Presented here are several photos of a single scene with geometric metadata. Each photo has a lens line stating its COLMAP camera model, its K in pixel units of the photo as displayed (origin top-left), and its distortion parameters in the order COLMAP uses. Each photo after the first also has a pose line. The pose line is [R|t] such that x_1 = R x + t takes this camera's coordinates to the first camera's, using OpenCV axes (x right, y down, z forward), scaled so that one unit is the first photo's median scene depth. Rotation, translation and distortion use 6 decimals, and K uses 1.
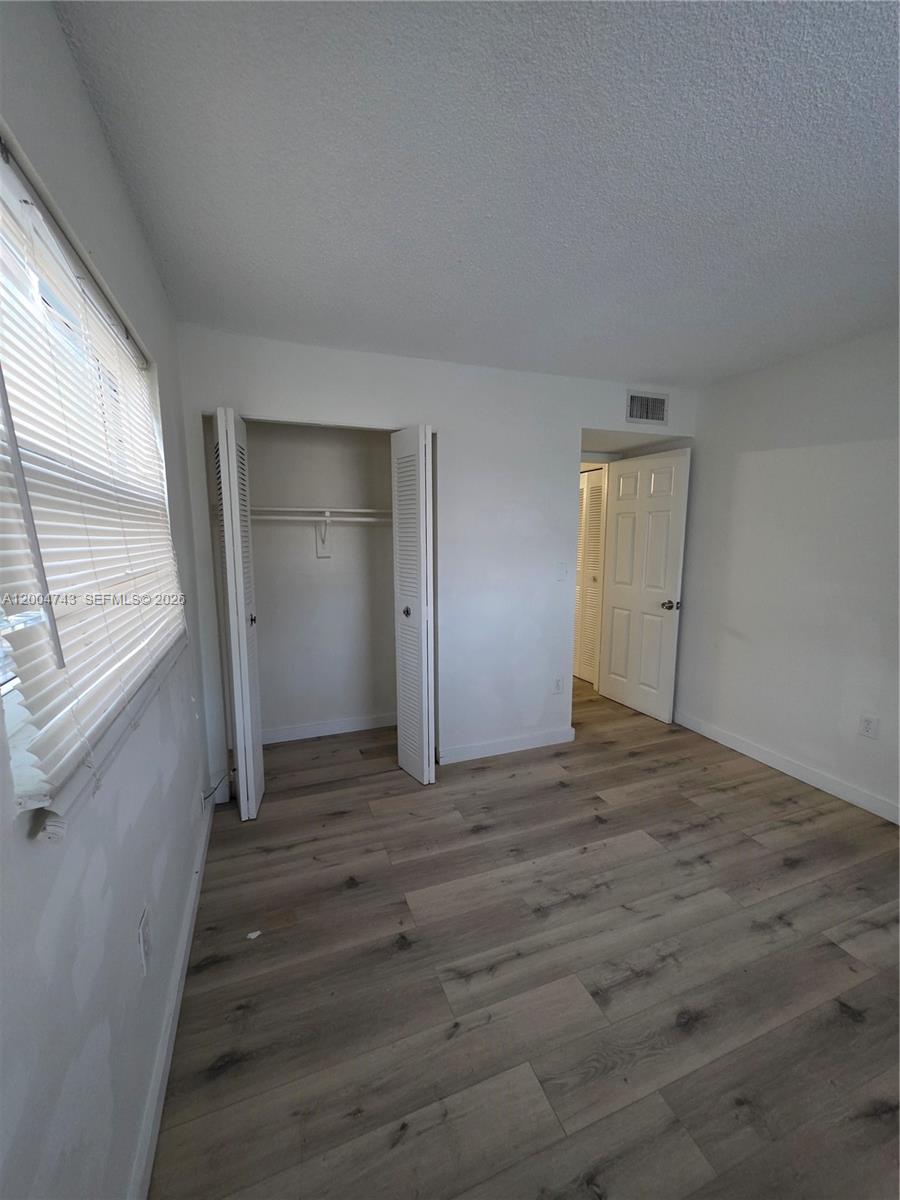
lens RADIAL K [[481.1, 0, 449.5], [0, 481.1, 603.2], [0, 0, 1]] dist [0.006963, -0.000394]
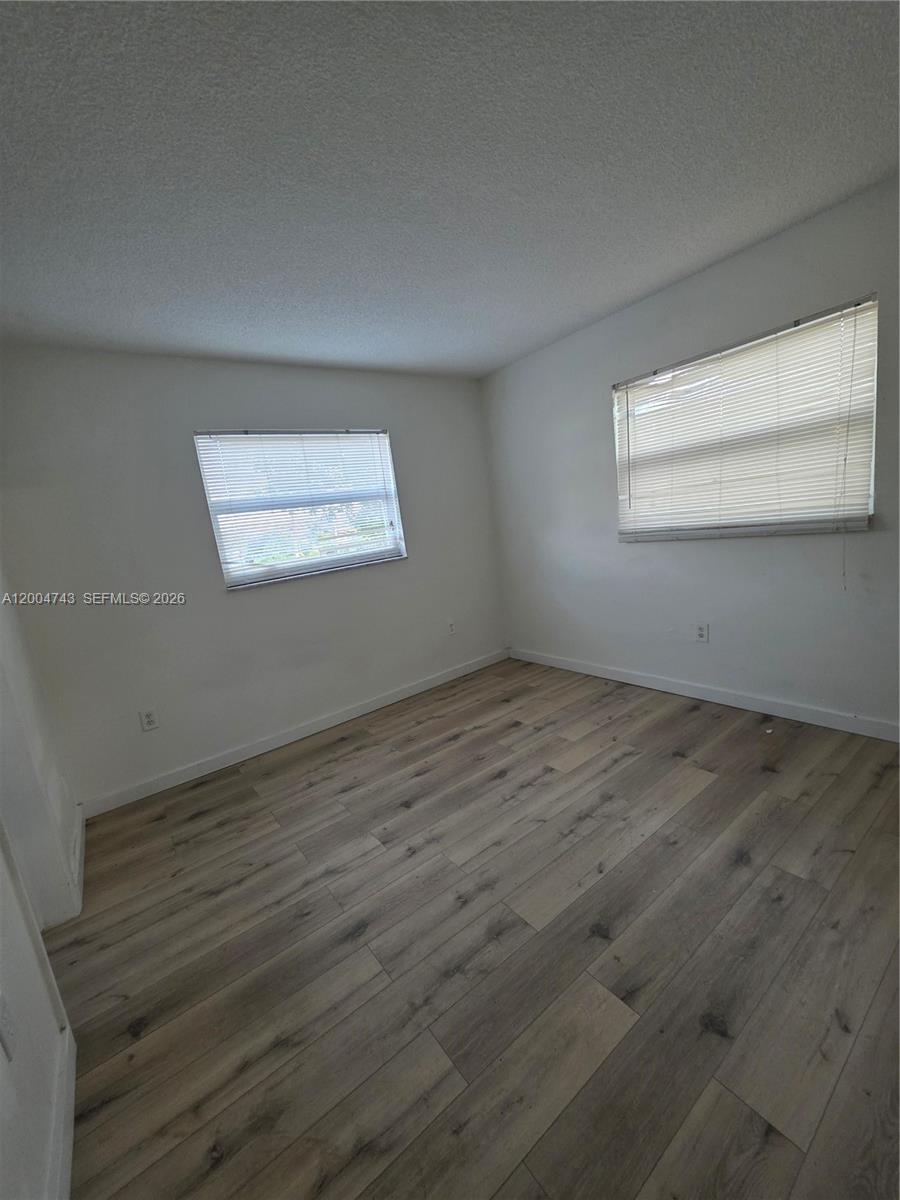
lens RADIAL K [[481.1, 0, 455.1], [0, 481.1, 603.8], [0, 0, 1]] dist [0.006963, -0.000394]
pose [[-0.953665, 0.172414, -0.246570, 0.731707], [0.093683, 0.948944, 0.301211, -0.196288], [0.285914, 0.264155, -0.921127, 1.800019]]
